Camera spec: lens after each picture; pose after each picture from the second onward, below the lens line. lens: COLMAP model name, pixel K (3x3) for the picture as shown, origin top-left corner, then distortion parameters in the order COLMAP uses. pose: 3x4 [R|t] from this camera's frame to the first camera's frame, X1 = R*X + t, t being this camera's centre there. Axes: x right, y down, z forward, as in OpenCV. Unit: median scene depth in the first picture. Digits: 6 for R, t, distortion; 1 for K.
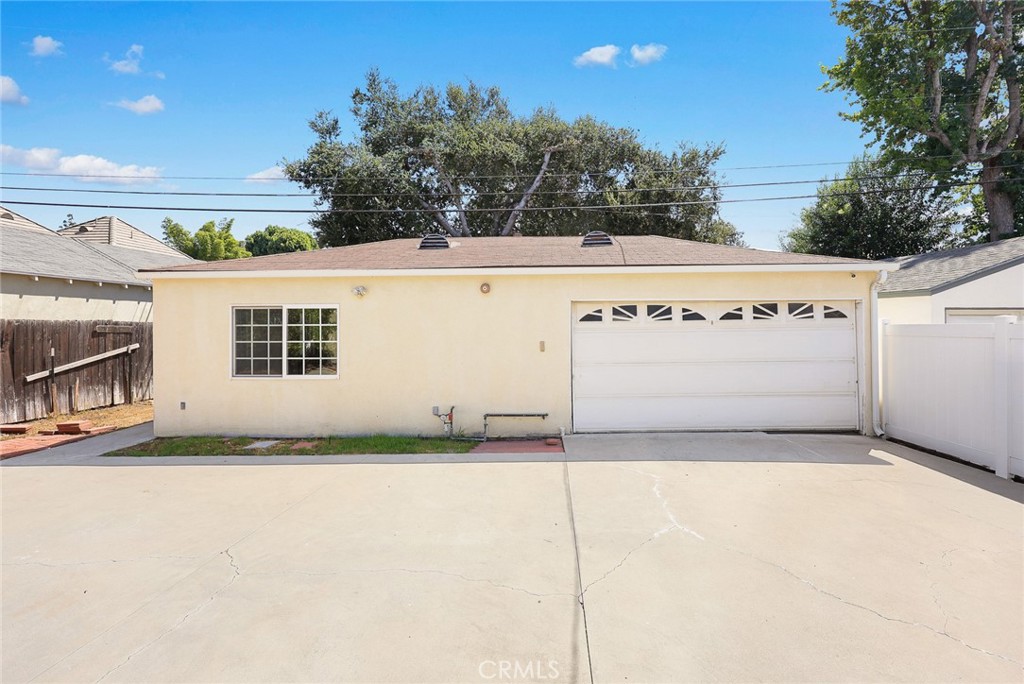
lens RADIAL K [[435.6, 0, 511.2], [0, 435.6, 311.8], [0, 0, 1]] dist [0.000990, 0.000300]
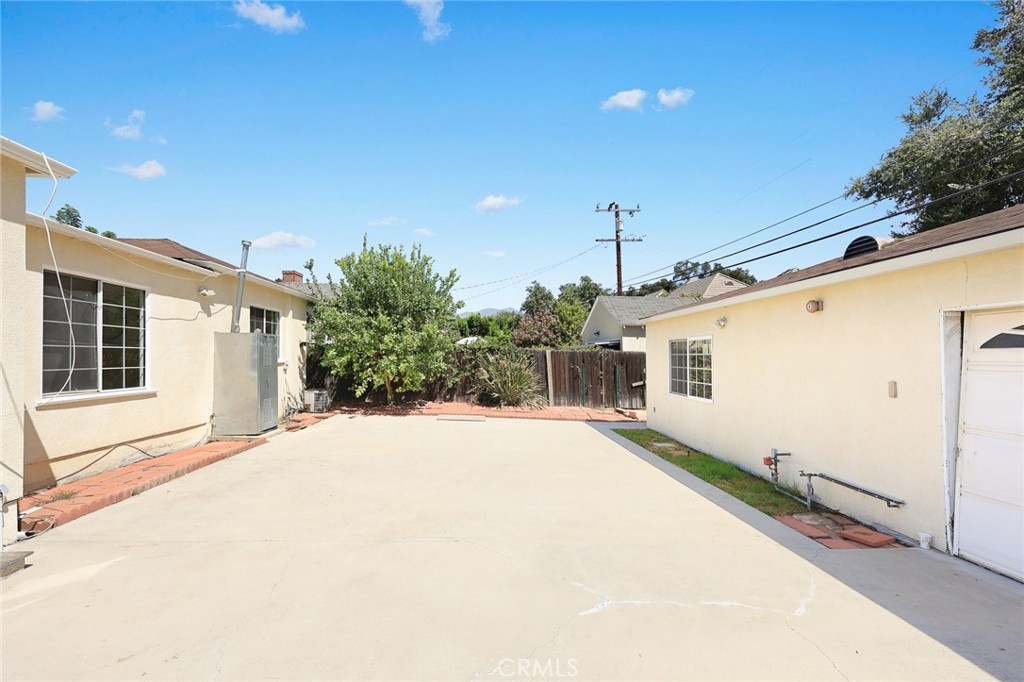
lens RADIAL K [[417.1, 0, 516.0], [0, 417.1, 338.6], [0, 0, 1]] dist [-0.001120, 0.000485]
pose [[0.093678, -0.037204, -0.994907, 0.281565], [0.019794, 0.999174, -0.035500, 0.007875], [0.995406, -0.016368, 0.094337, 0.188478]]
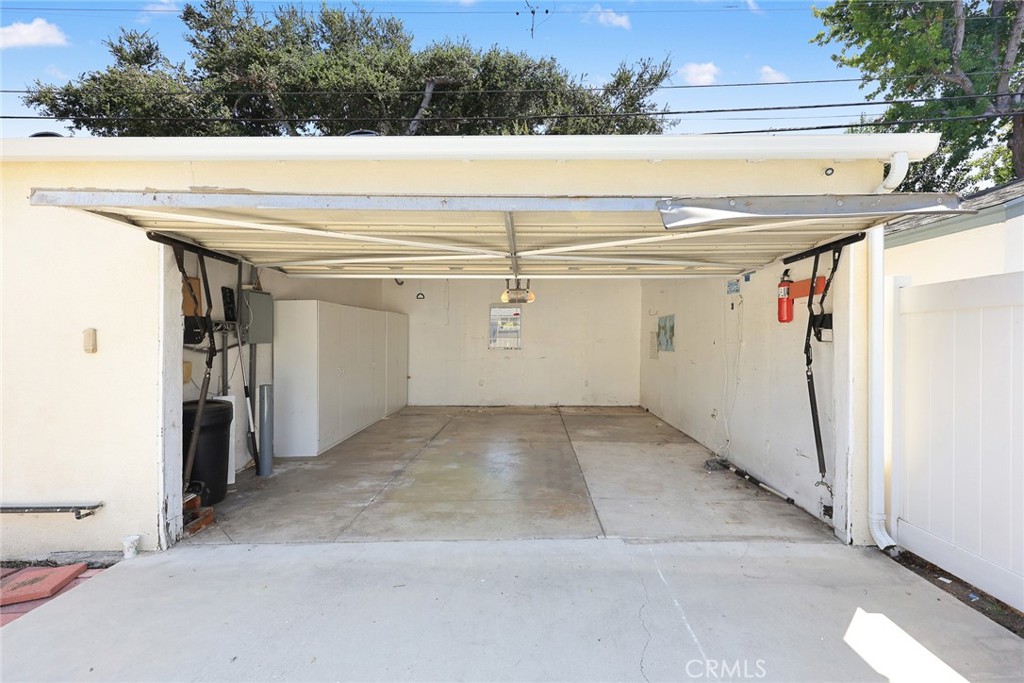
lens RADIAL K [[445.3, 0, 523.6], [0, 445.3, 335.7], [0, 0, 1]] dist [0.002116, 0.000350]
pose [[0.999543, -0.001015, 0.030217, 0.214654], [0.000367, 0.999770, 0.021433, 0.030256], [-0.030232, -0.021412, 0.999314, 0.259234]]
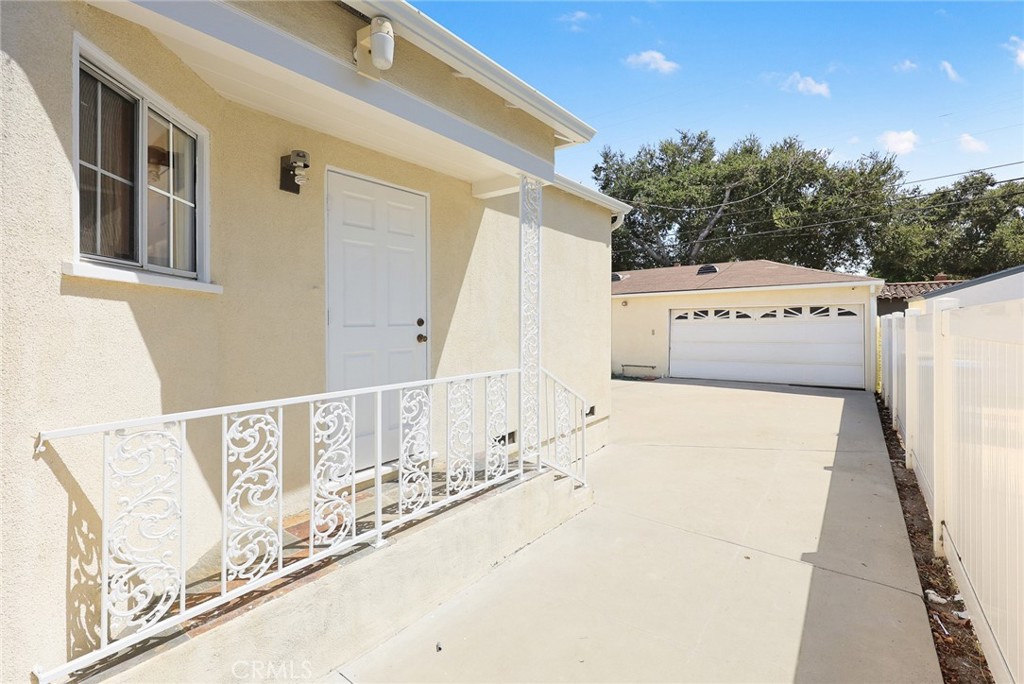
lens RADIAL K [[434.1, 0, 501.7], [0, 434.1, 319.8], [0, 0, 1]] dist [-0.000246, 0.000017]
pose [[0.795390, -0.008101, -0.606043, 0.328252], [0.019000, 0.999752, 0.011573, -0.005838], [0.605800, -0.020720, 0.795347, -0.445324]]
